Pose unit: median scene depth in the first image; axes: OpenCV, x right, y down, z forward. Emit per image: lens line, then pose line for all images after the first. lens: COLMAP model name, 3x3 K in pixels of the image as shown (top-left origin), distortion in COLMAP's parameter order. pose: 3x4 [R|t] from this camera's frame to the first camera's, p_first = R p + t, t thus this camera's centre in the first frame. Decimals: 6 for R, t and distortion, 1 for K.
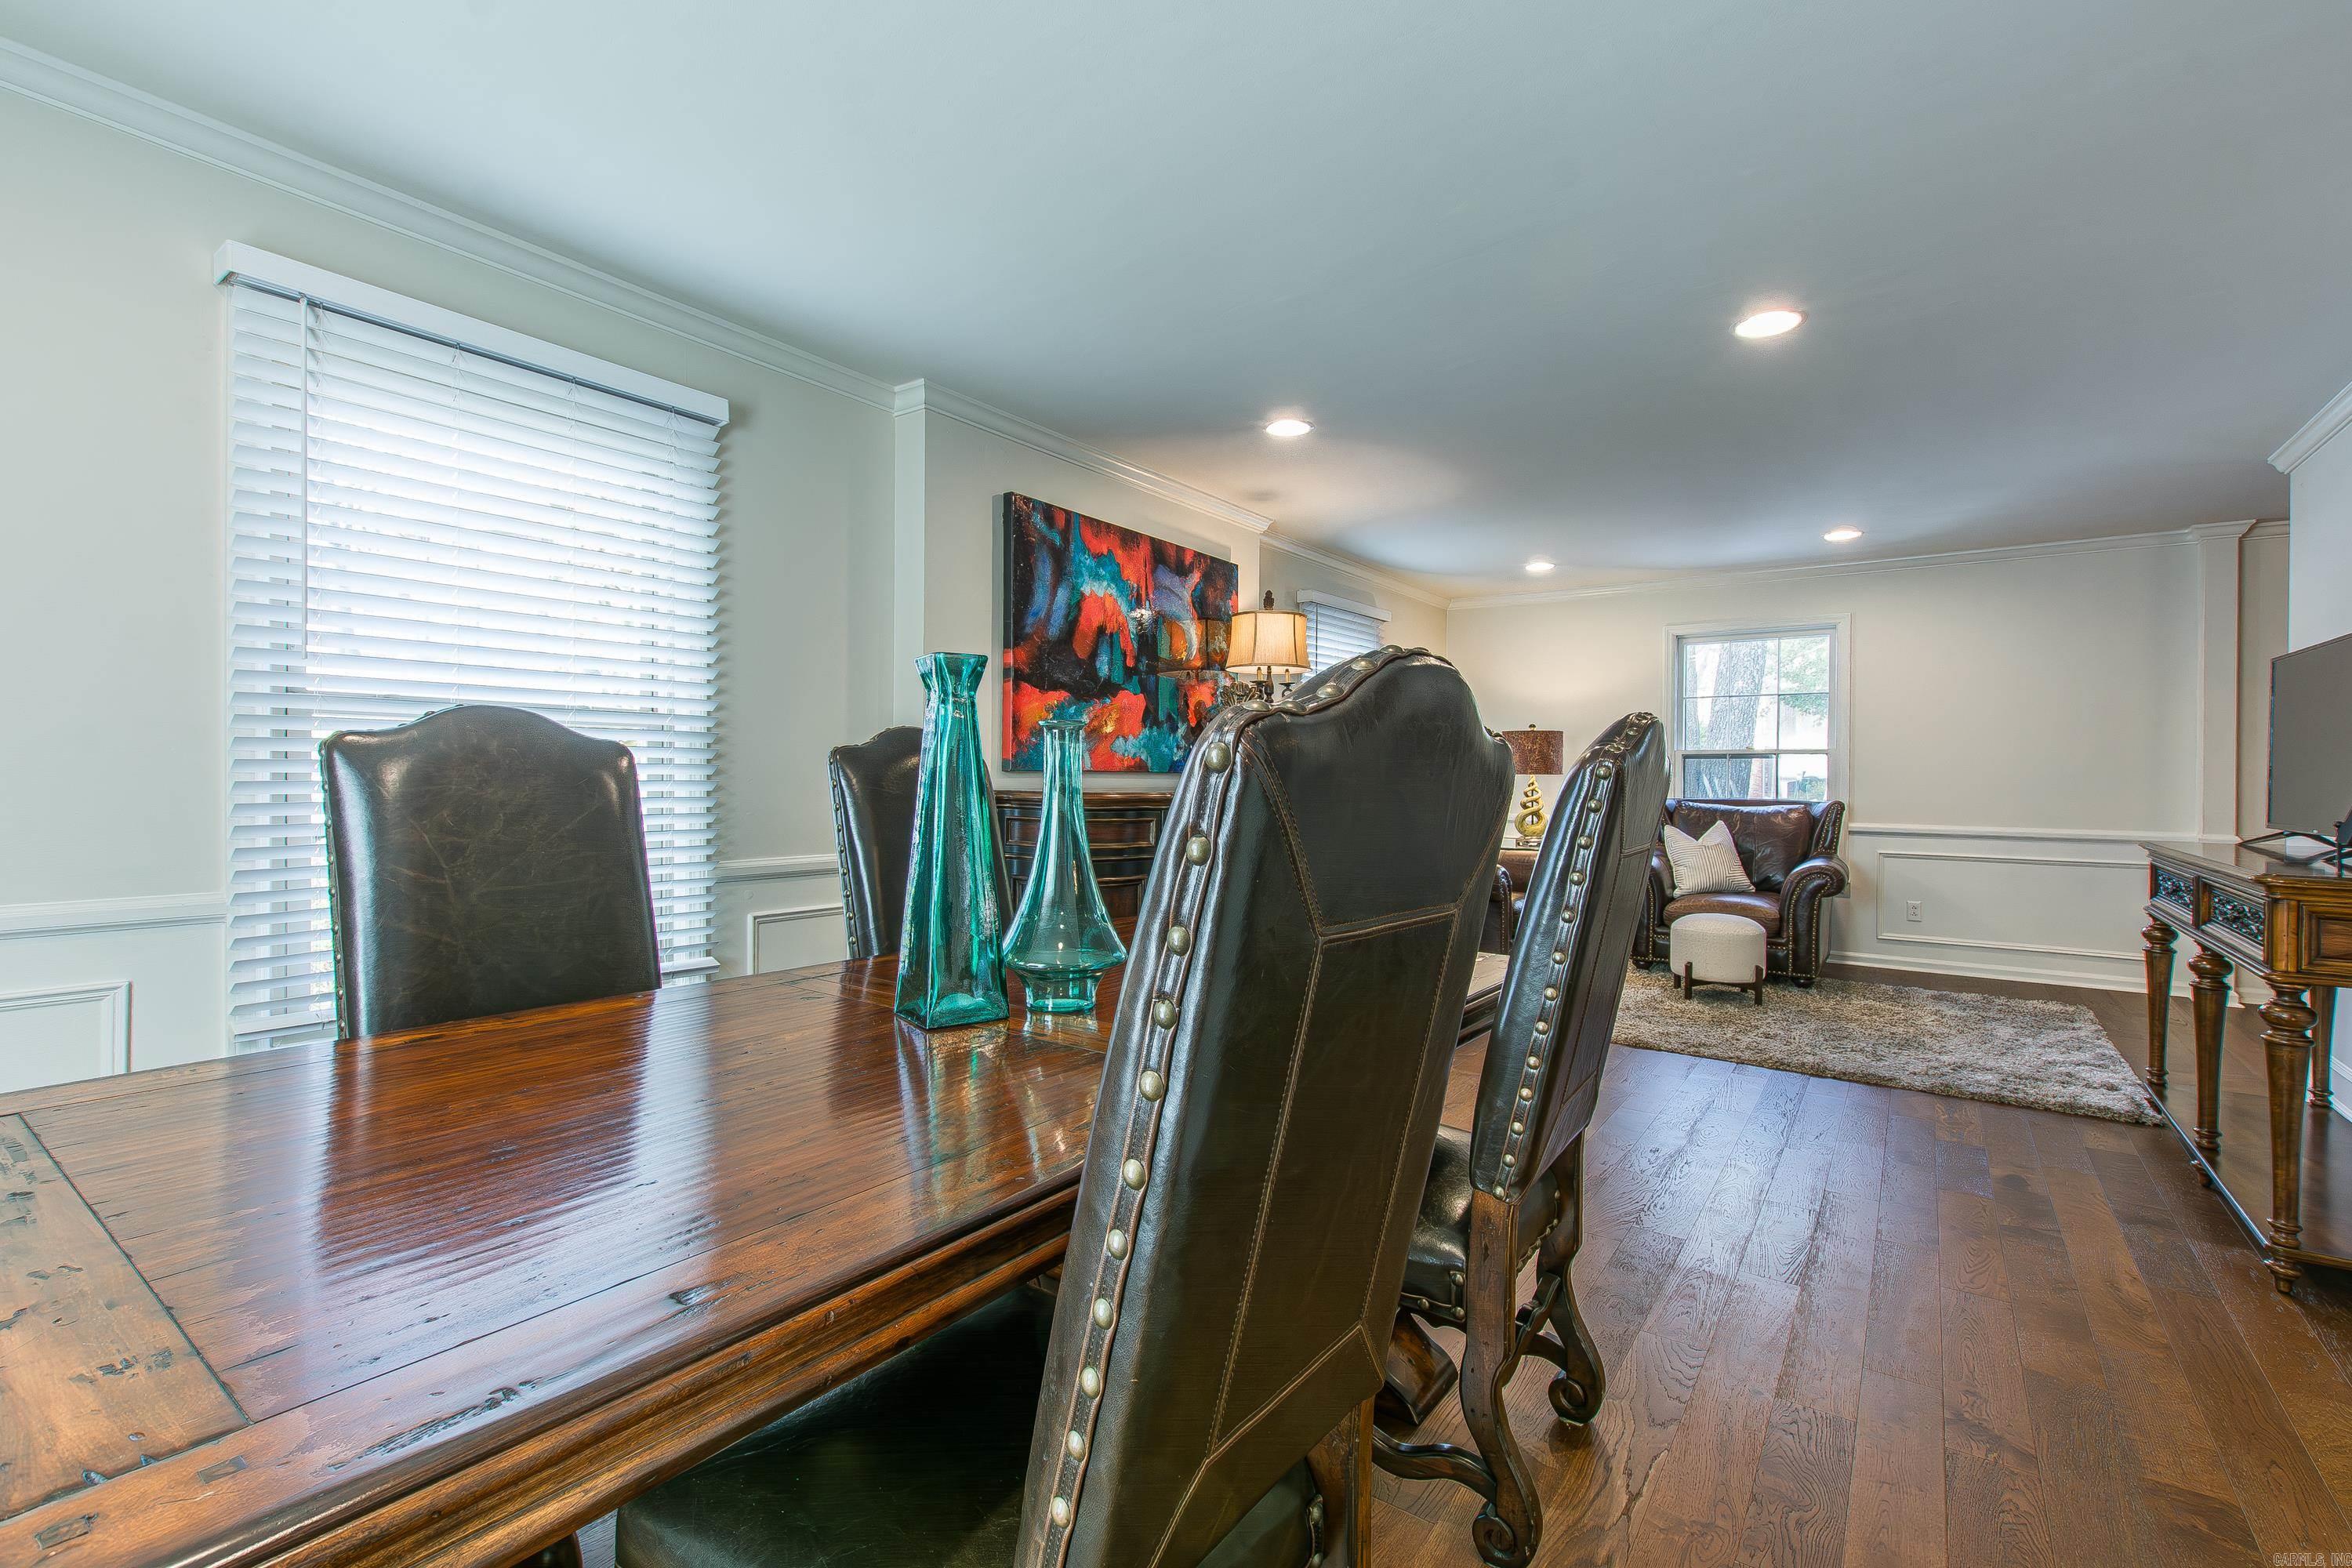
lens RADIAL K [[1027.7, 0, 1181.9], [0, 1027.7, 773.9], [0, 0, 1]] dist [-0.002201, -0.002237]
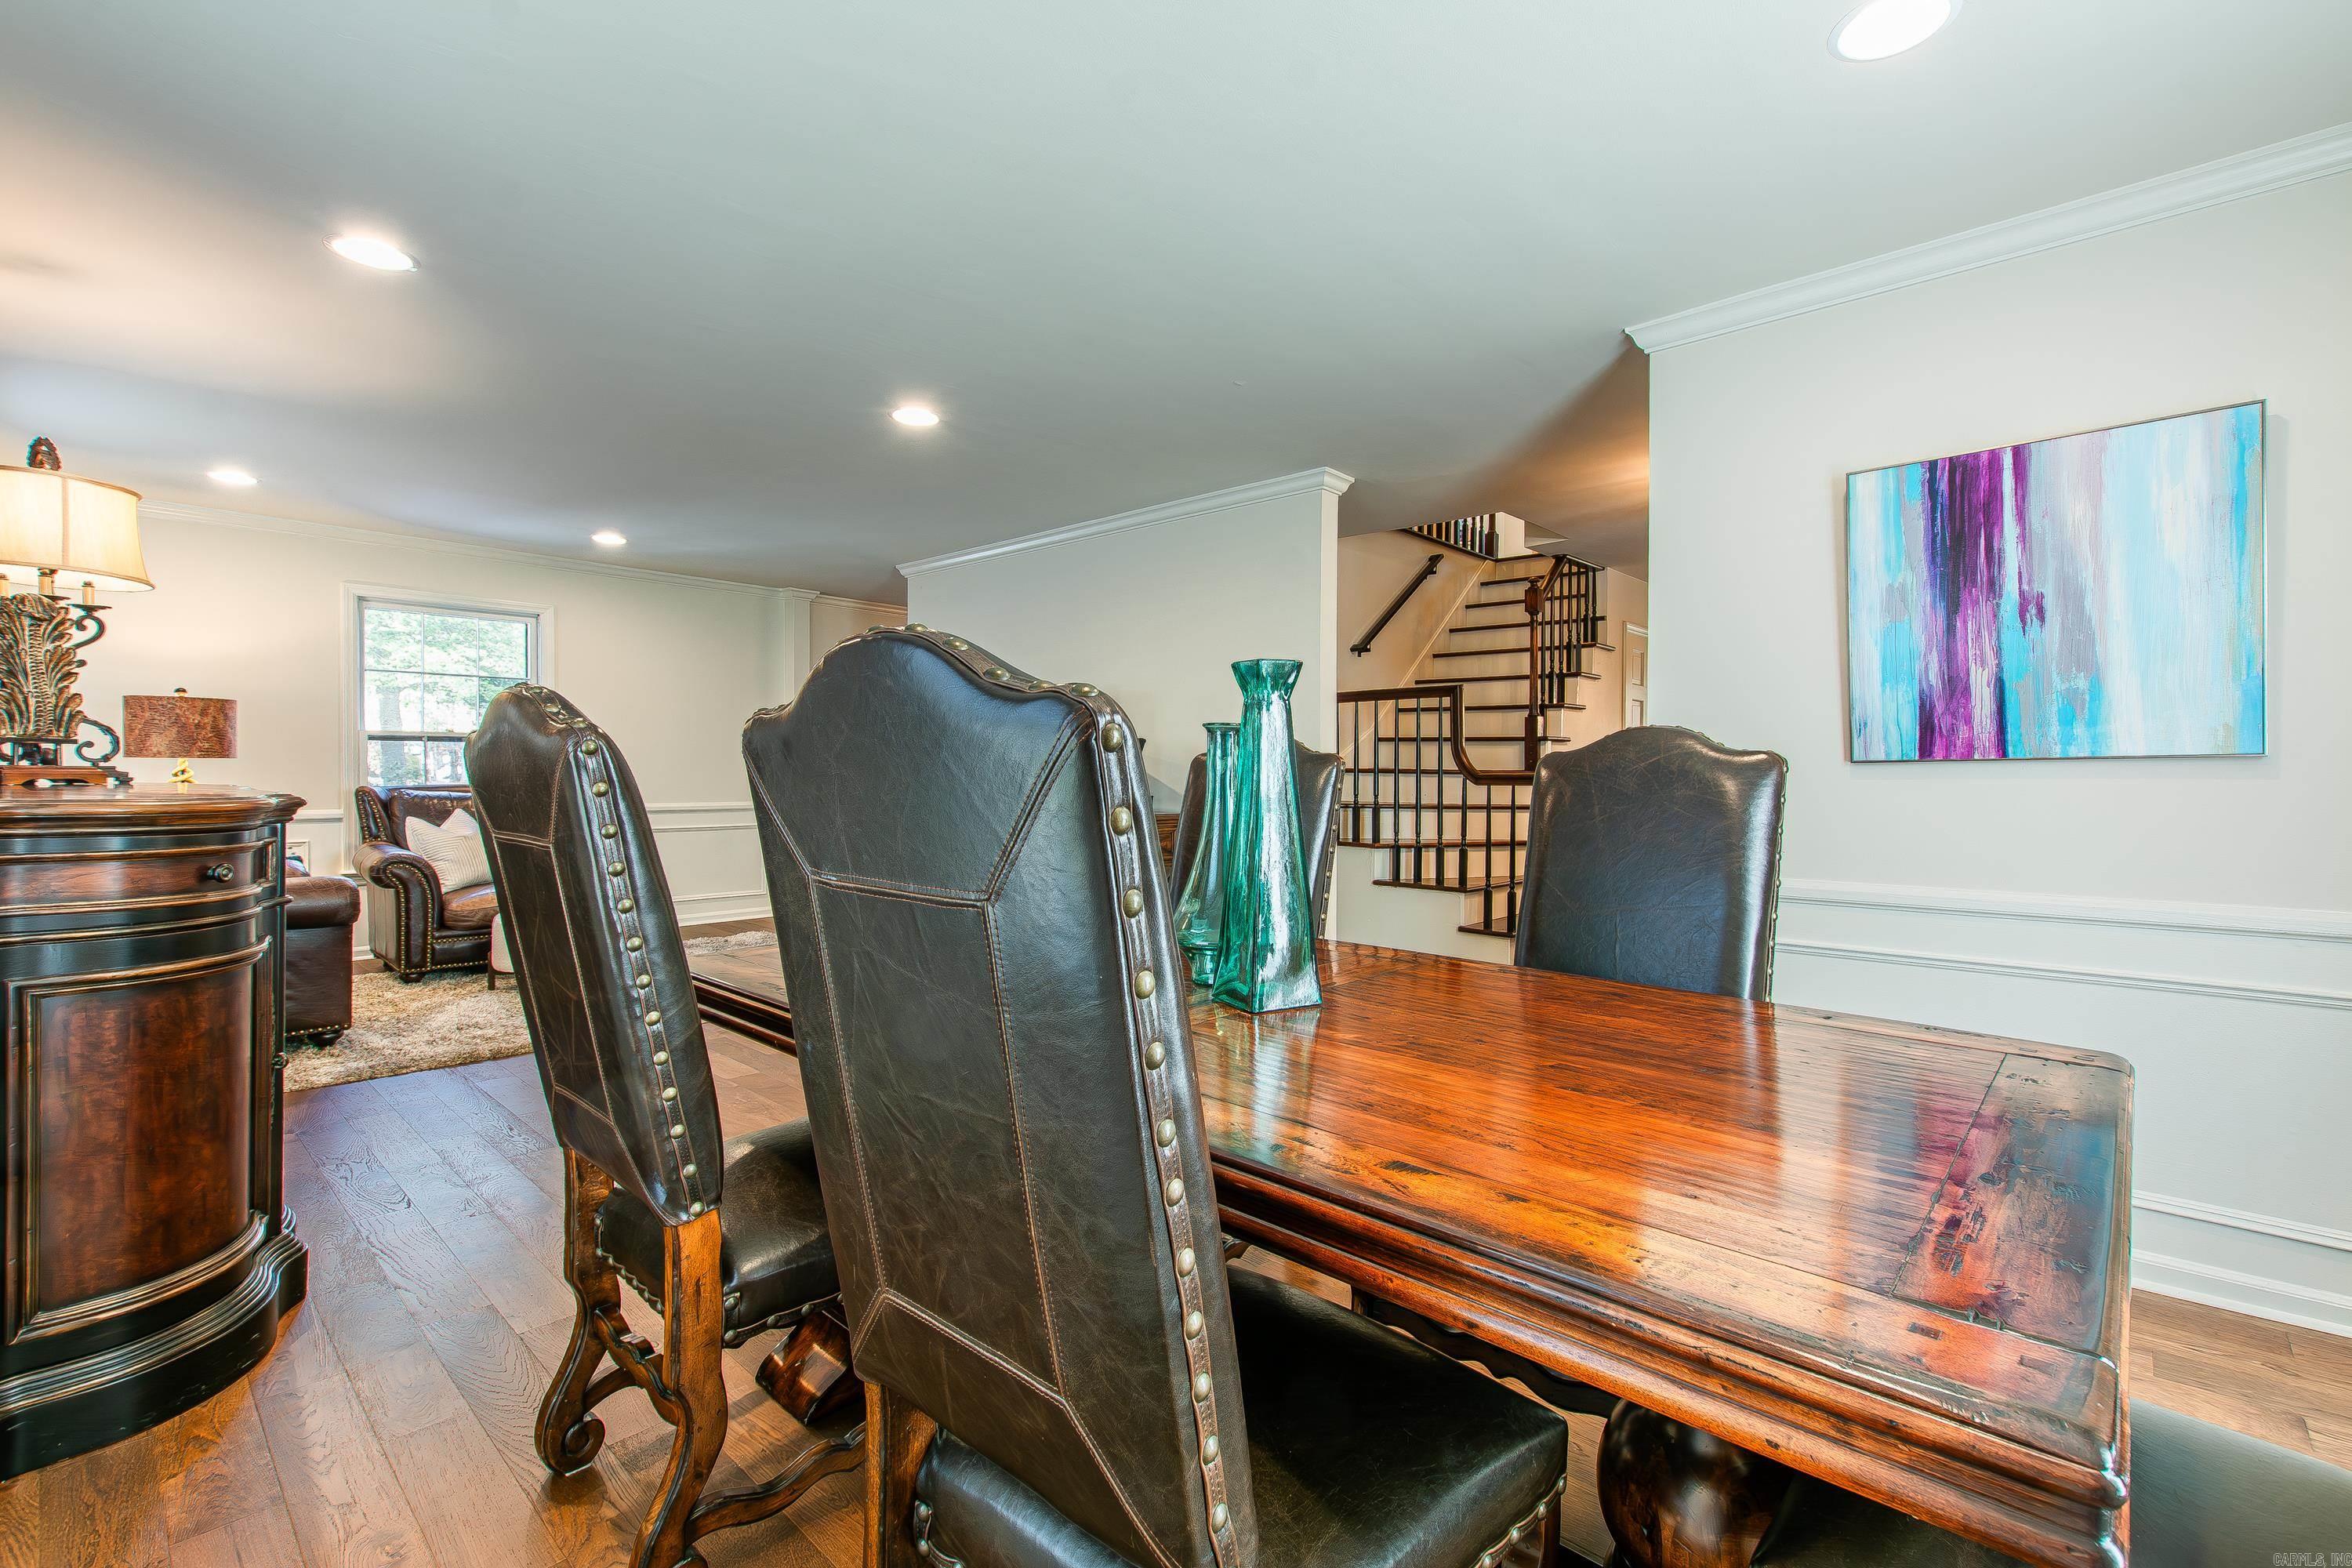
lens RADIAL K [[1027.7, 0, 1181.5], [0, 1027.7, 774.9], [0, 0, 1]] dist [-0.002201, -0.002237]
pose [[0.117283, -0.014483, 0.992993, -0.430138], [-0.007547, 0.999852, 0.015474, -0.005750], [-0.993070, -0.009309, 0.117156, 0.323093]]
